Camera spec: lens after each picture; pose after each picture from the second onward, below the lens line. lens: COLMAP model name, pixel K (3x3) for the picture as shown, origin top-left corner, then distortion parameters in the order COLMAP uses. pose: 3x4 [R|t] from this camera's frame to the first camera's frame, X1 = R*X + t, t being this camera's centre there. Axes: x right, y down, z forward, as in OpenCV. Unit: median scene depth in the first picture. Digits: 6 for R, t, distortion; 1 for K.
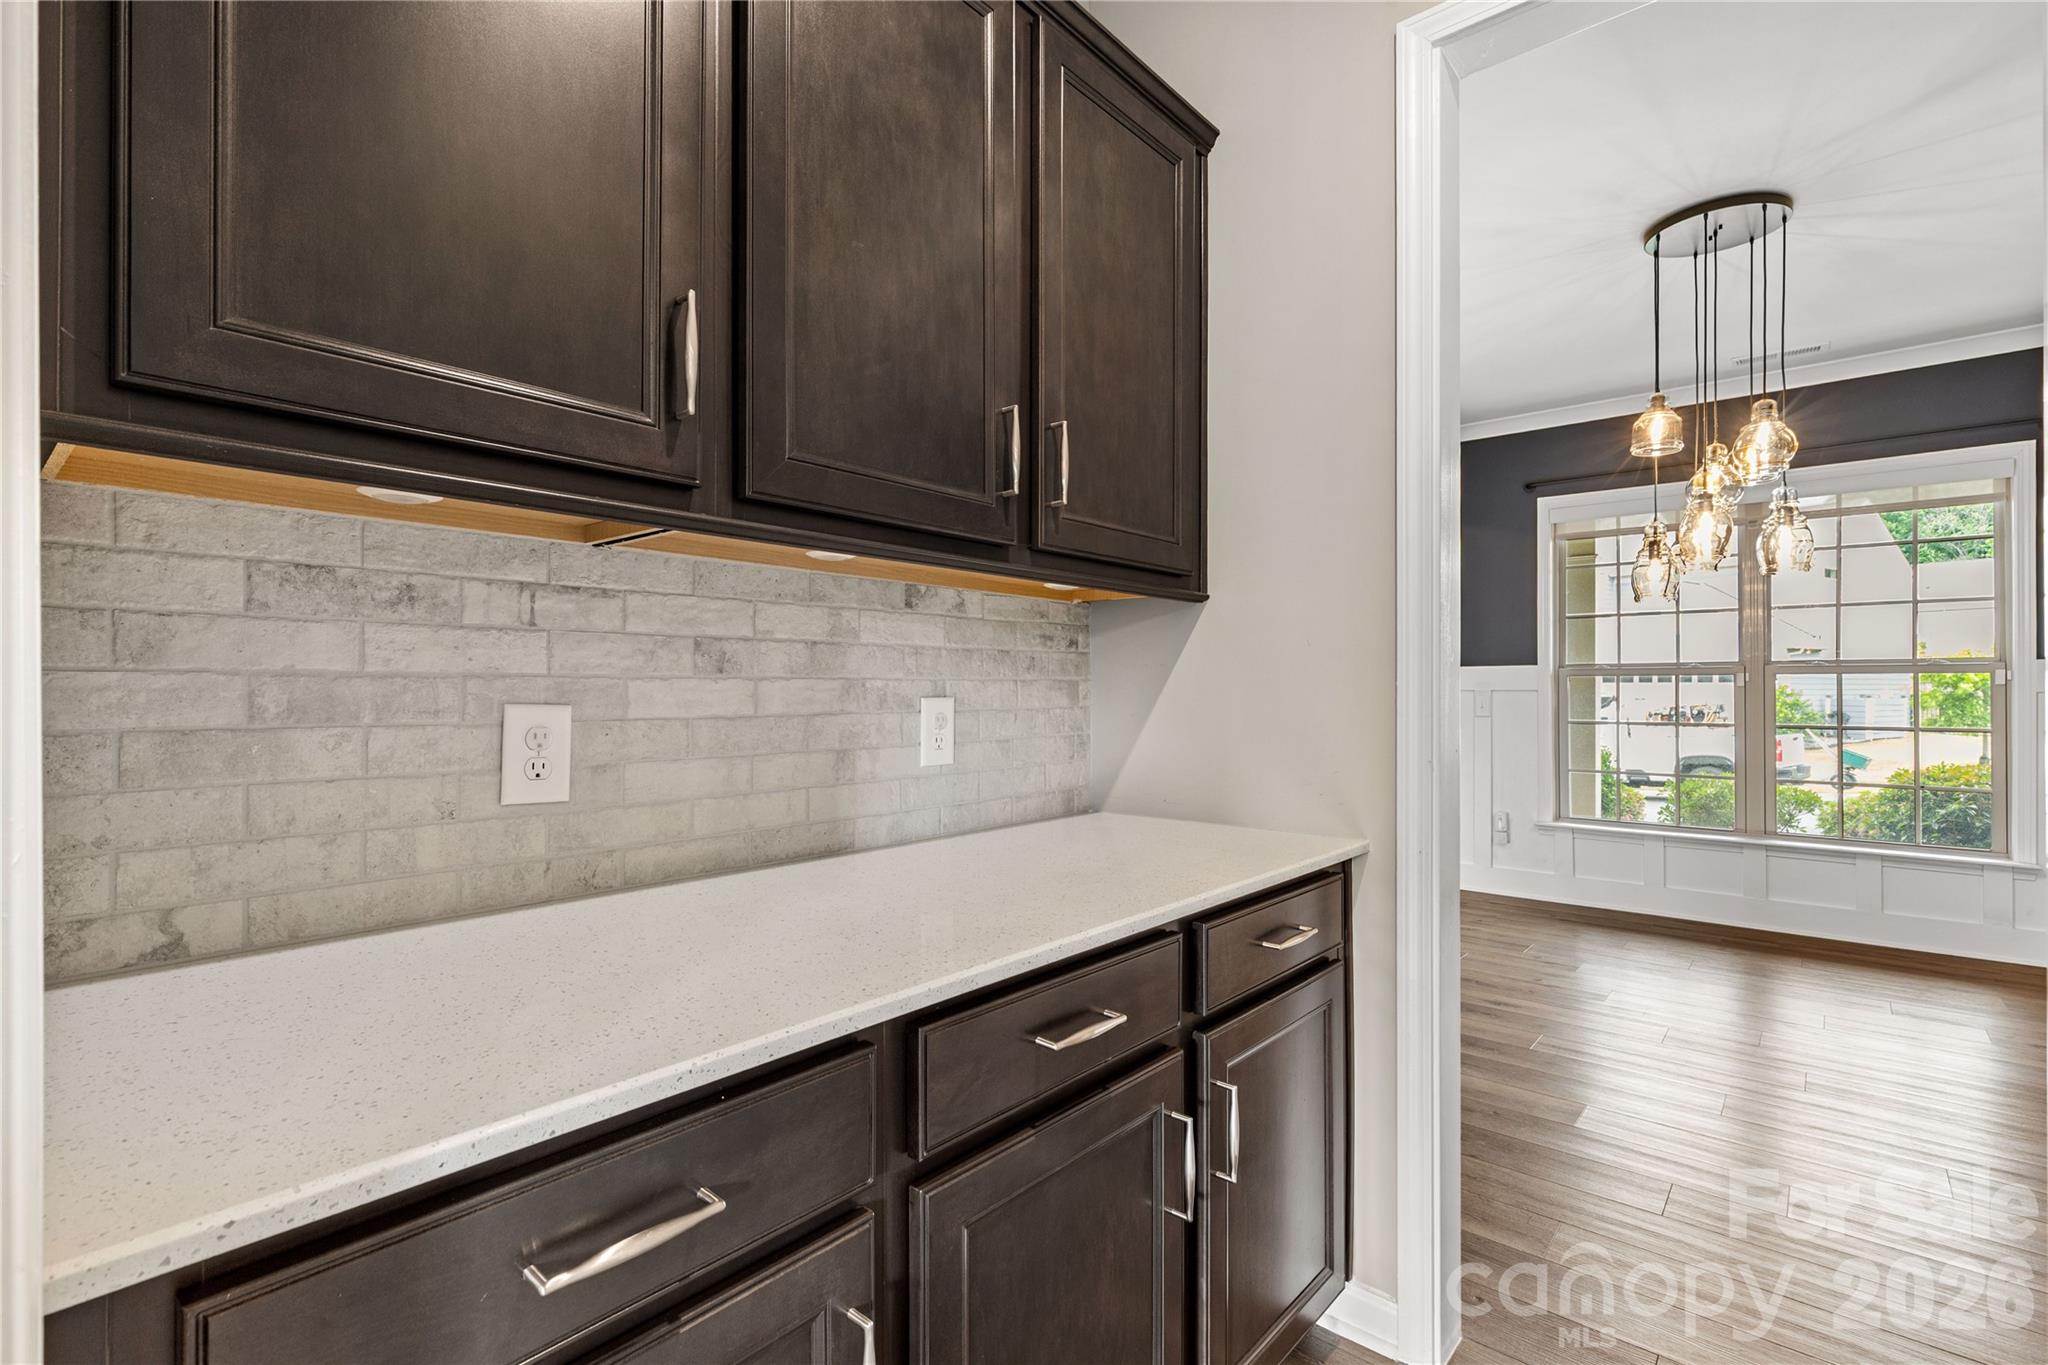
lens RADIAL K [[932.1, 0, 1032.3], [0, 932.1, 687.0], [0, 0, 1]] dist [0.000388, 0.000927]
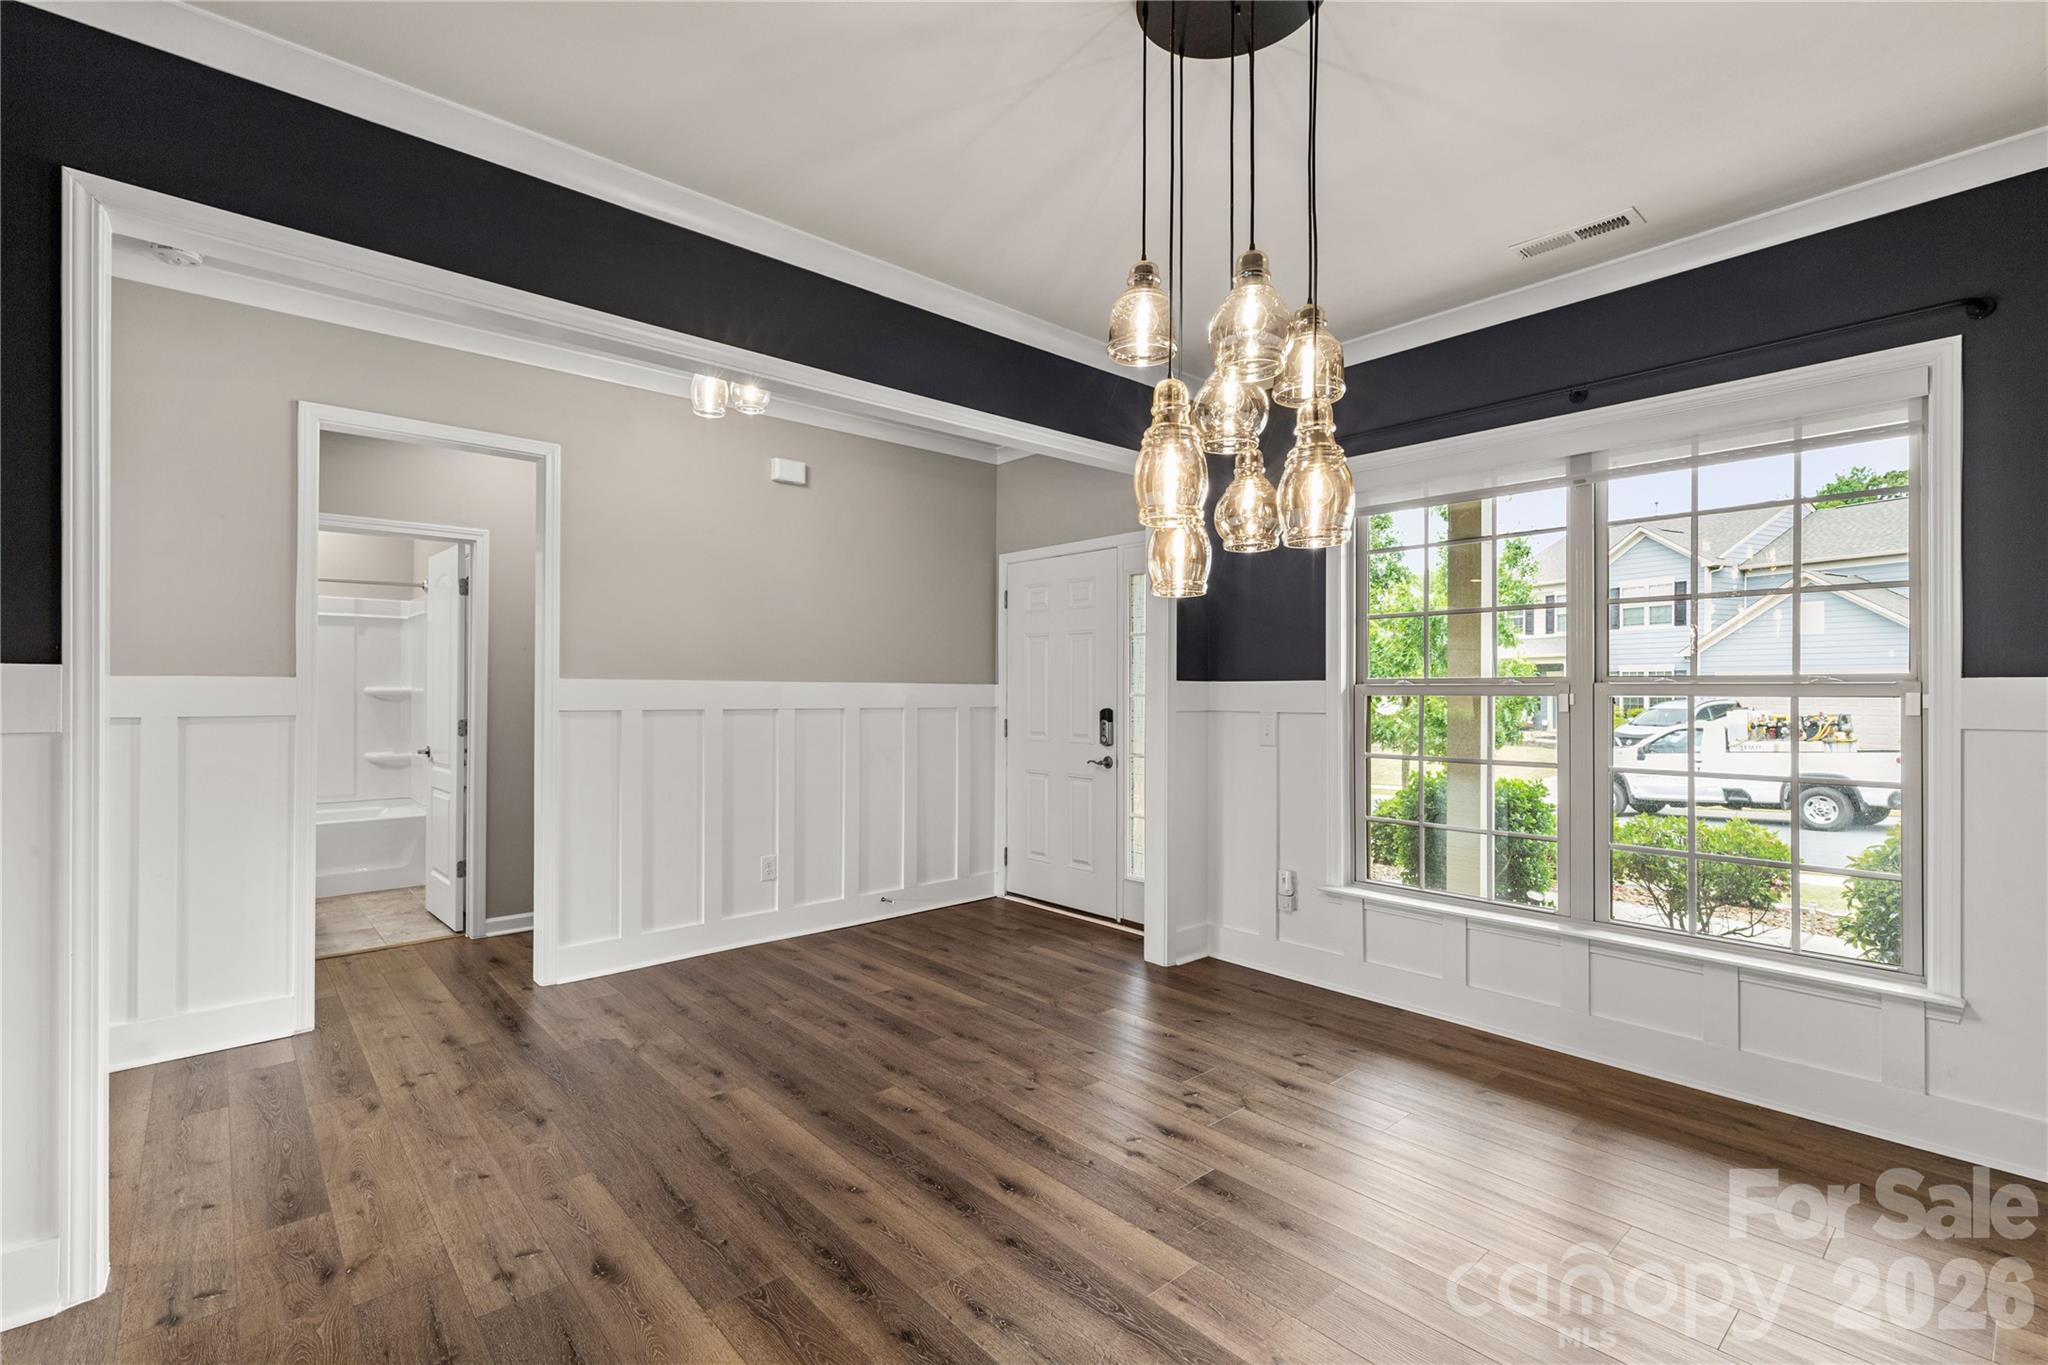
lens RADIAL K [[932.1, 0, 1017.9], [0, 932.1, 683.0], [0, 0, 1]] dist [0.000388, 0.000927]
pose [[0.991248, 0.000359, -0.132014, 0.438931], [-0.001012, 0.999988, -0.004879, -0.018824], [0.132010, 0.004970, 0.991236, 0.237125]]
